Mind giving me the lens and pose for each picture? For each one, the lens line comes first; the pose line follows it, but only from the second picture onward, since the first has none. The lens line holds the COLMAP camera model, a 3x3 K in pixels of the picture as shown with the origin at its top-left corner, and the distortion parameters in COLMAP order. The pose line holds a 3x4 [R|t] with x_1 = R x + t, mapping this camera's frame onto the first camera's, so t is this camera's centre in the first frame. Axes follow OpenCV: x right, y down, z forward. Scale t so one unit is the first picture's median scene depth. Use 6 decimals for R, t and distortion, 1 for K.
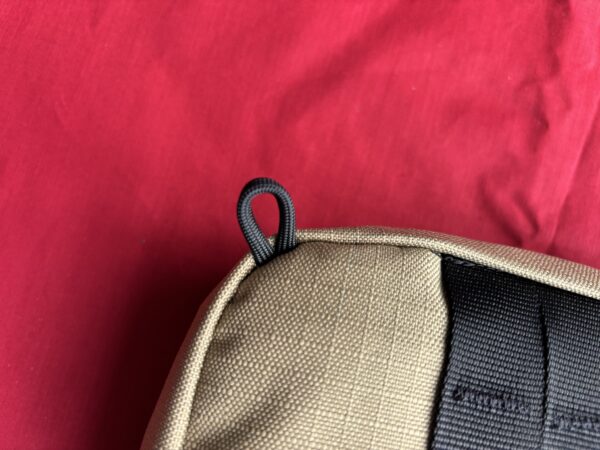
lens RADIAL K [[473.6, 0, 300.0], [0, 473.6, 224.9], [0, 0, 1]] dist [-0.022852, -0.004821]
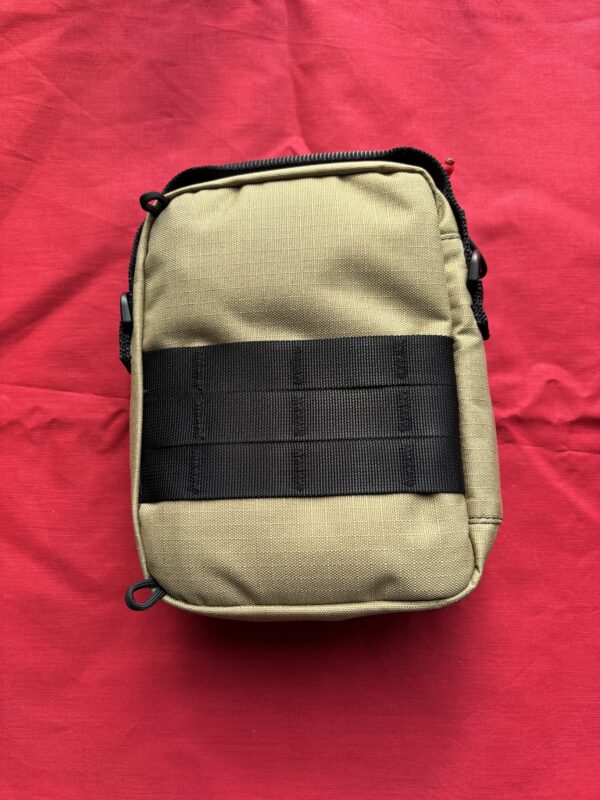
lens RADIAL K [[631.4, 0, 296.0], [0, 631.4, 399.8], [0, 0, 1]] dist [-0.022852, -0.004821]
pose [[-0.277654, -0.958622, 0.062863, 0.244761], [0.956236, -0.269489, 0.113971, 0.339680], [-0.092314, 0.091757, 0.991493, -1.160811]]
